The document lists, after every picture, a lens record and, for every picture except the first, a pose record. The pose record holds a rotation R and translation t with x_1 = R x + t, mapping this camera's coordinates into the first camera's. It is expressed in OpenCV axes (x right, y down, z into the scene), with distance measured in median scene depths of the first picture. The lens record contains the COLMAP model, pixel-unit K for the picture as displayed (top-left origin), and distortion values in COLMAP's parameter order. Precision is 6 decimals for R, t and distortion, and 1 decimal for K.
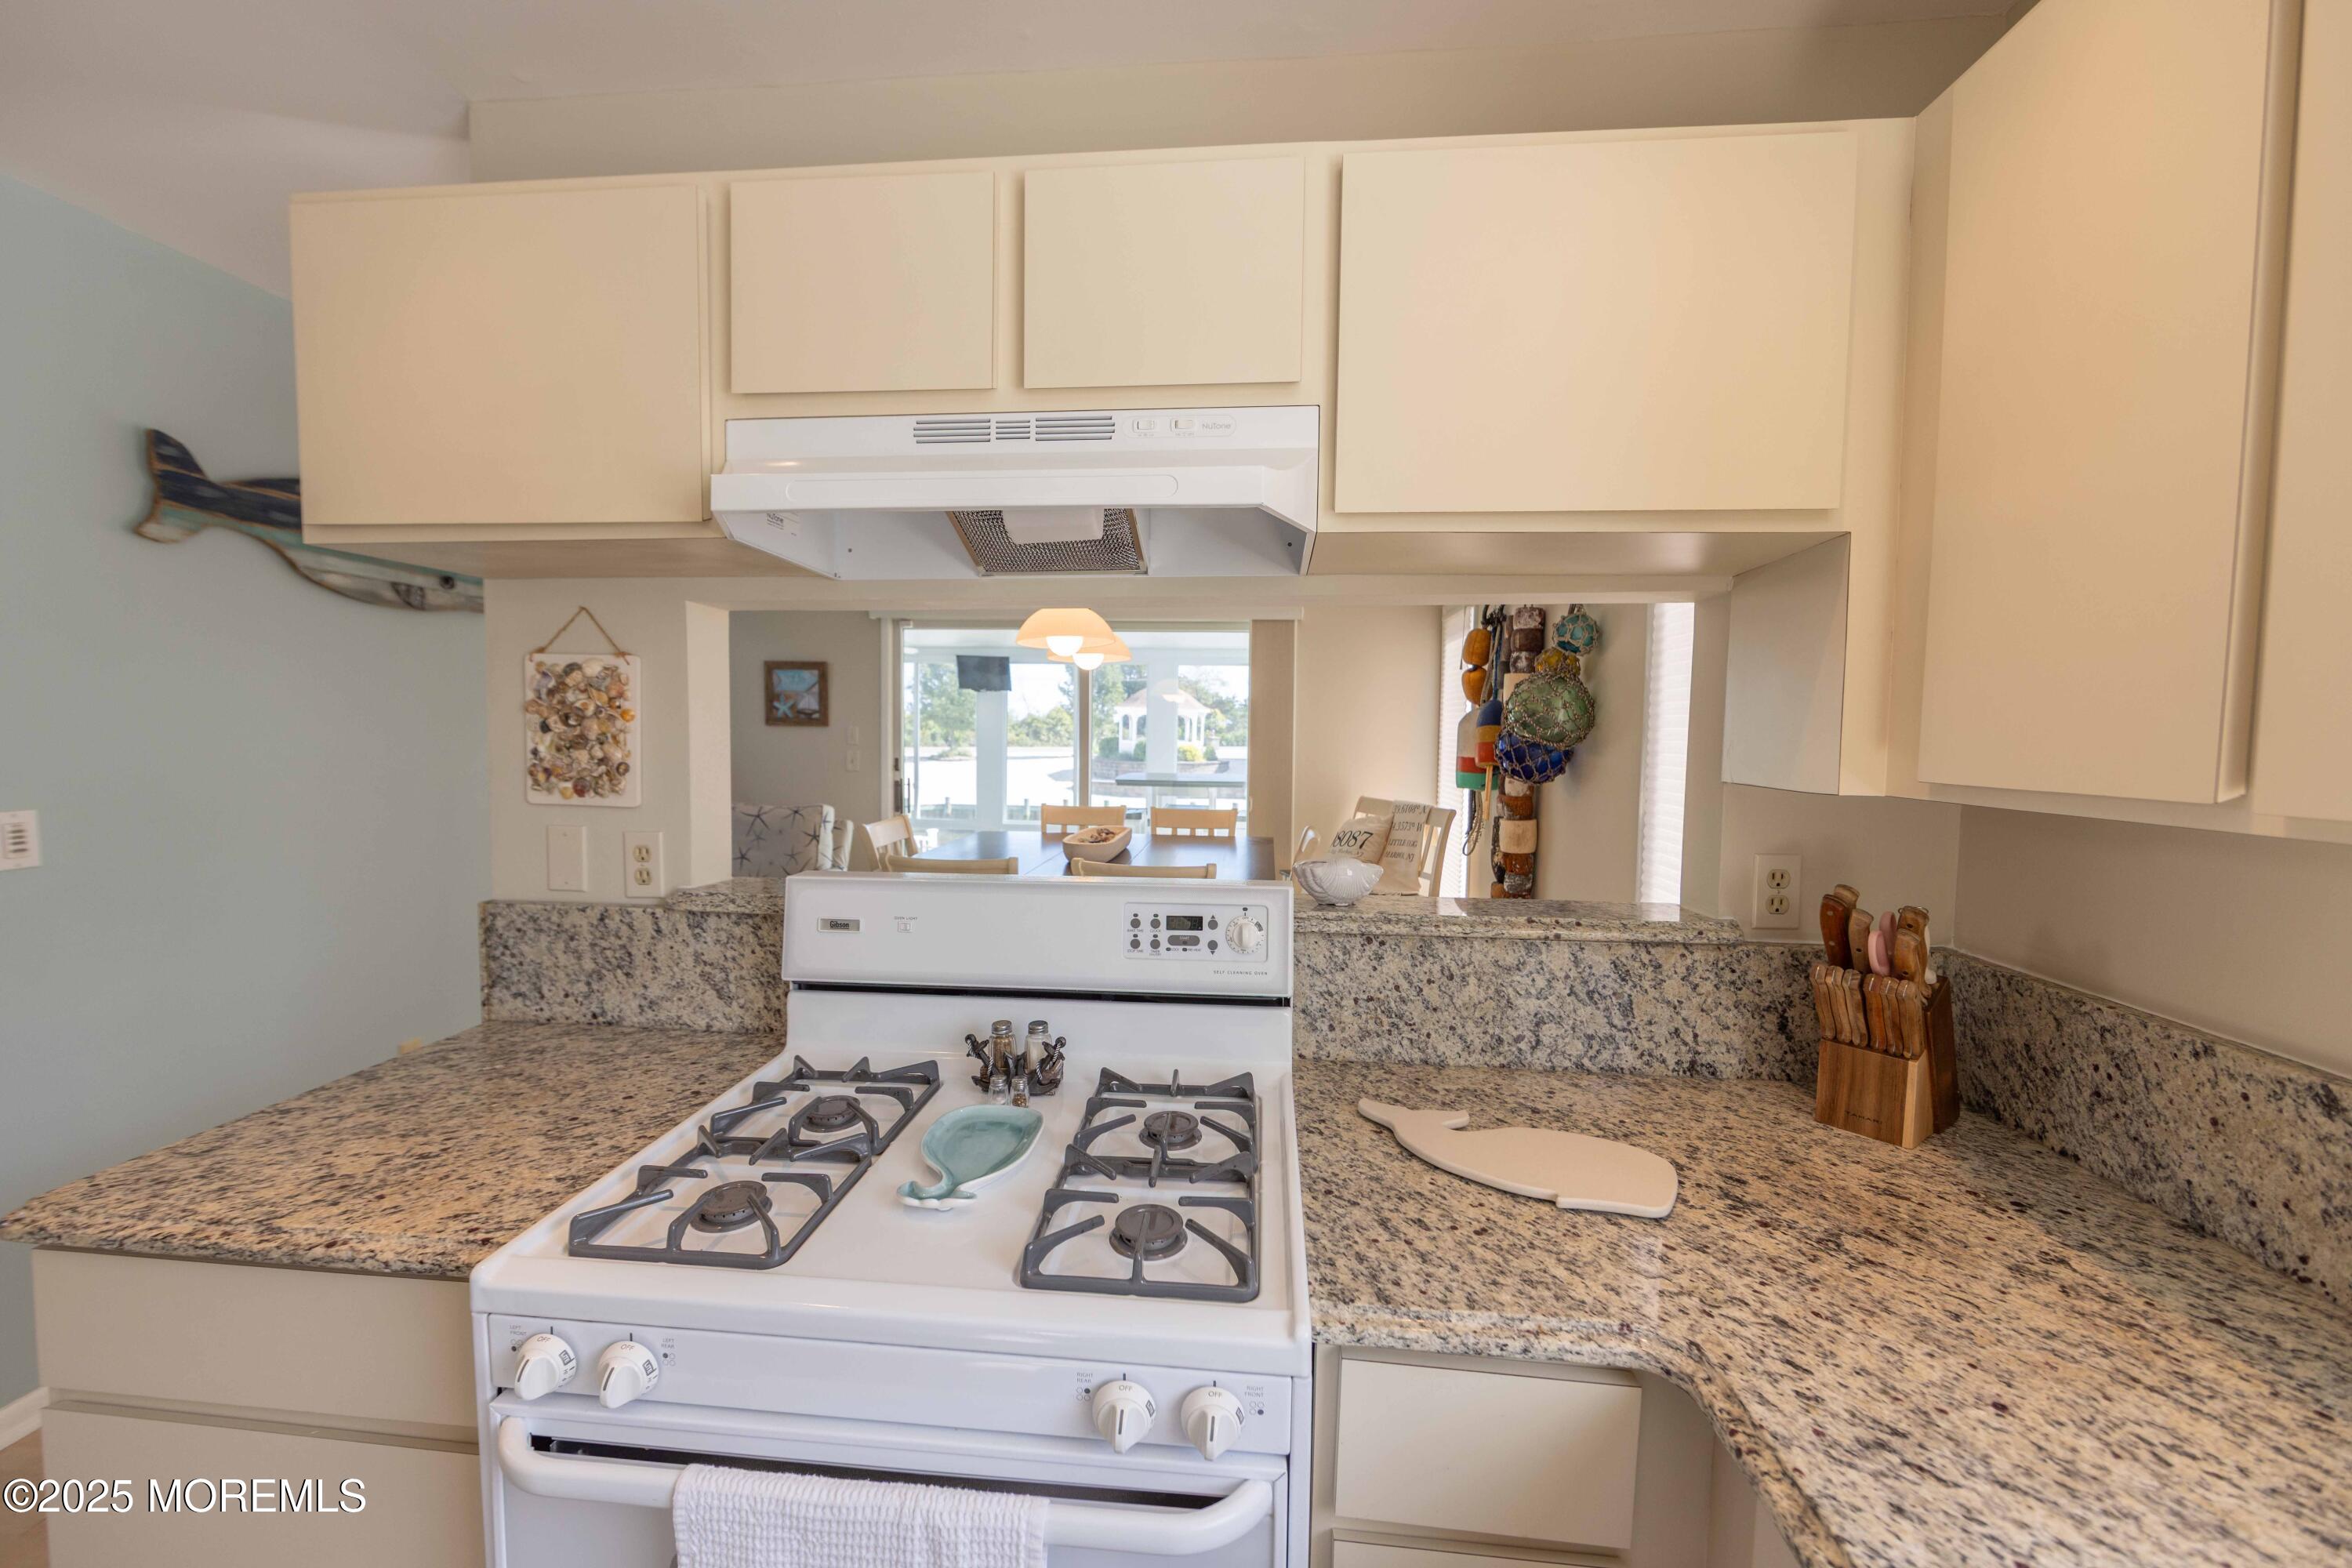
lens RADIAL K [[916.0, 0, 1175.3], [0, 916.0, 779.8], [0, 0, 1]] dist [-0.005915, 0.000148]
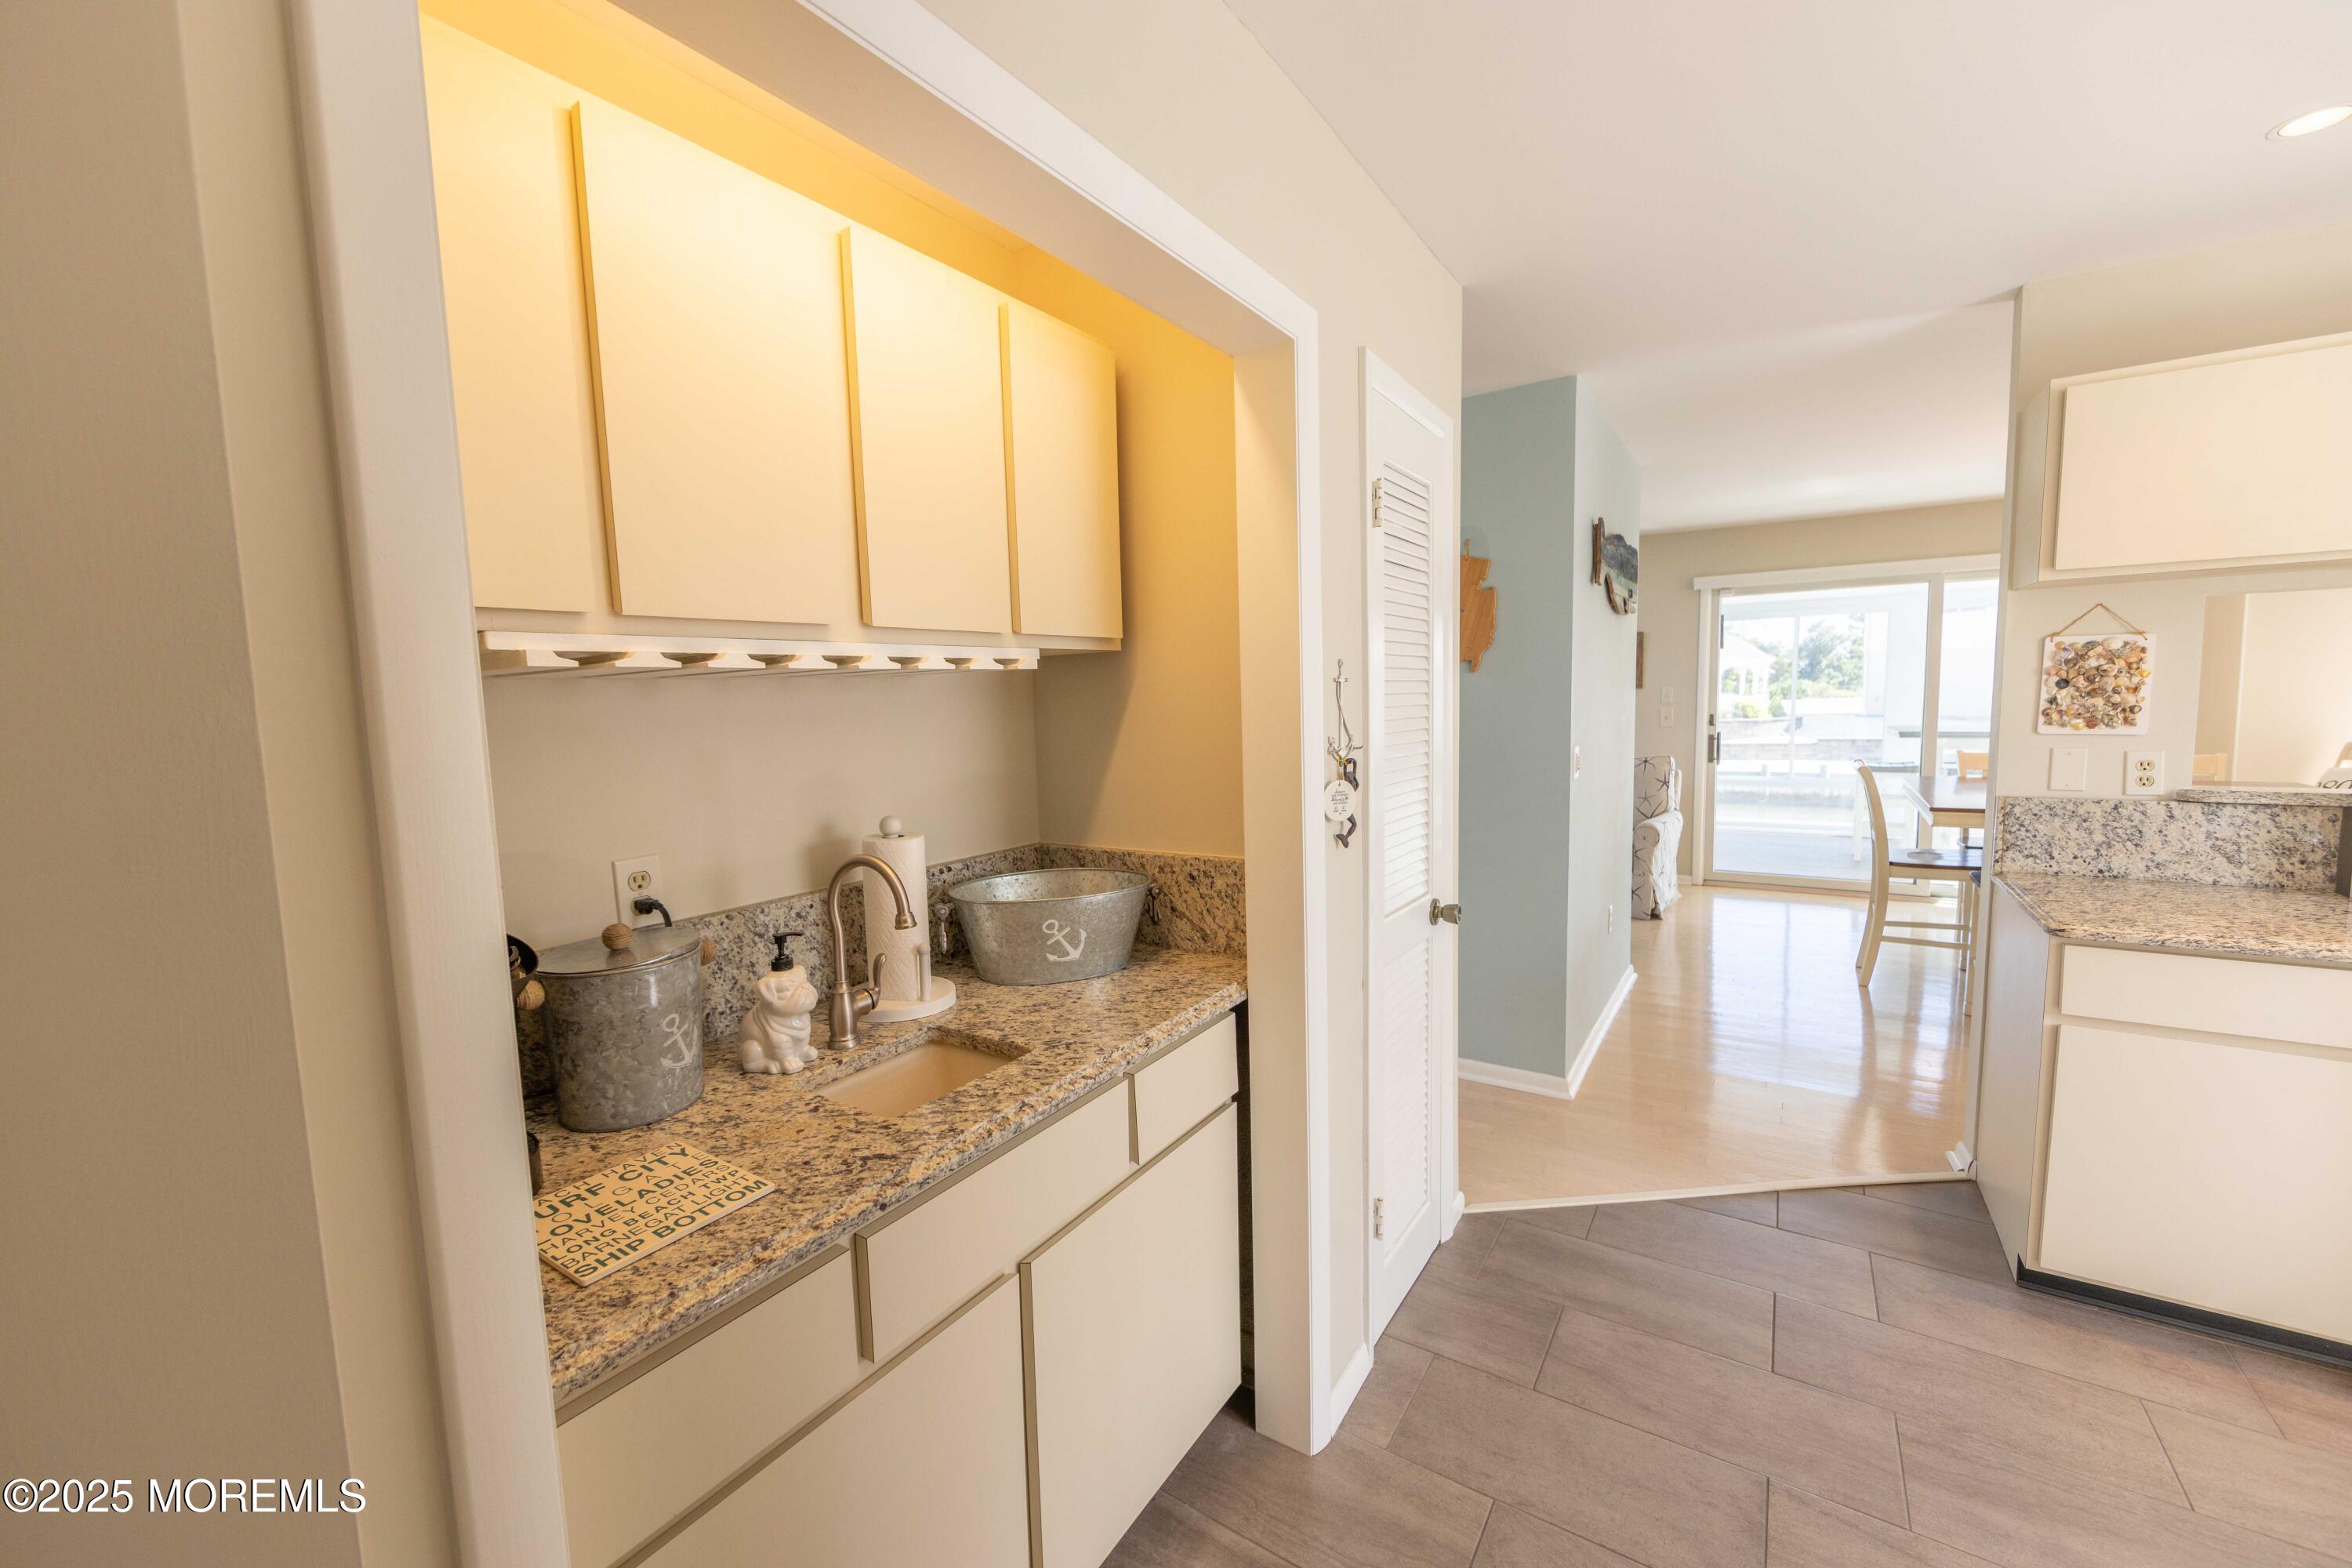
lens RADIAL K [[916.0, 0, 1162.8], [0, 916.0, 785.7], [0, 0, 1]] dist [-0.005915, 0.000148]
pose [[0.875725, 0.007573, -0.482751, -1.294722], [0.014070, 0.999052, 0.041197, 0.029954], [0.482606, -0.042870, 0.874788, -1.103940]]
